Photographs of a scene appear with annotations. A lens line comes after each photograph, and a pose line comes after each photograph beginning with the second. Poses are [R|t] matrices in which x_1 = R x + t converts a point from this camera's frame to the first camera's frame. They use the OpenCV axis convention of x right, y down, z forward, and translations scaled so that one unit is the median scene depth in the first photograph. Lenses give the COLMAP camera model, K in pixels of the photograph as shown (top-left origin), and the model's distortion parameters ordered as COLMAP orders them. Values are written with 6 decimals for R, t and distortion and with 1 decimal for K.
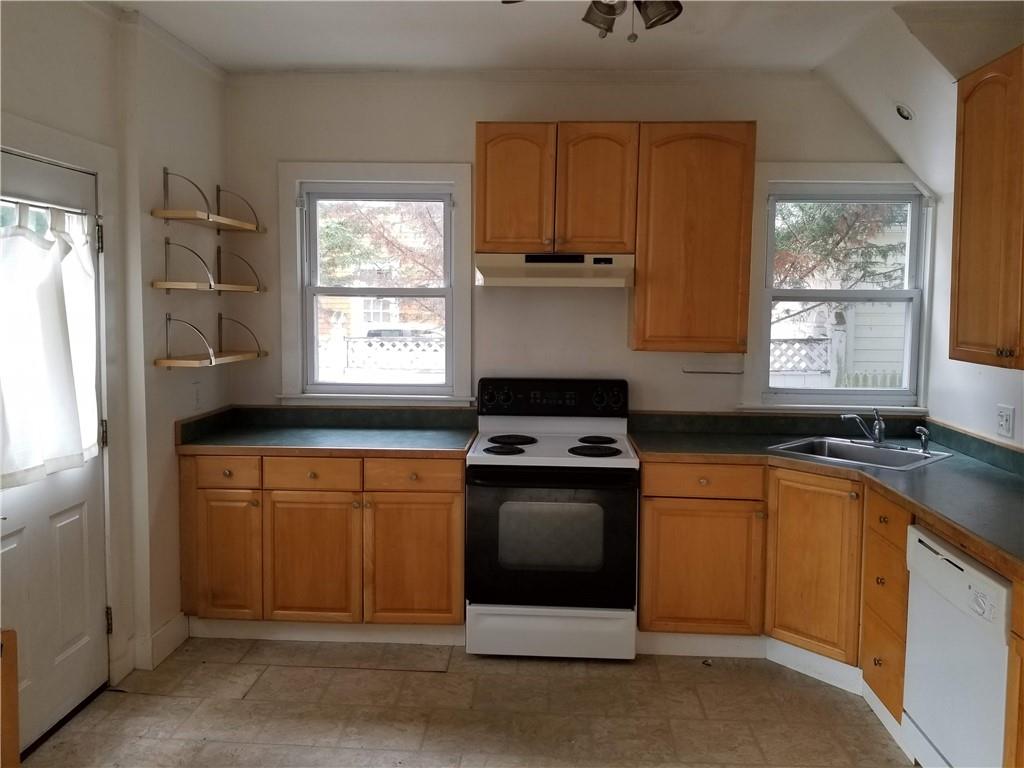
lens RADIAL K [[809.3, 0, 508.4], [0, 809.3, 358.9], [0, 0, 1]] dist [0.101690, -0.172016]
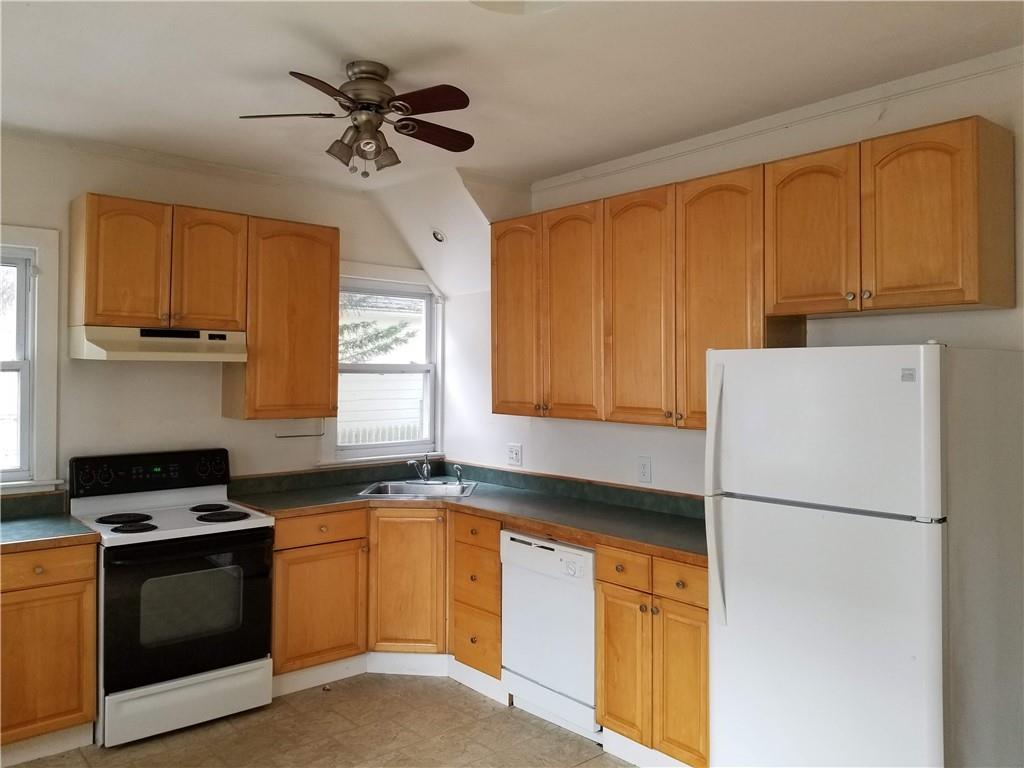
lens RADIAL K [[809.3, 0, 508.4], [0, 809.3, 358.9], [0, 0, 1]] dist [0.101690, -0.172016]
pose [[0.720115, 0.004541, 0.693840, -0.369263], [0.053046, 0.996692, -0.061579, -0.005552], [-0.691824, 0.081149, 0.717492, -0.037715]]
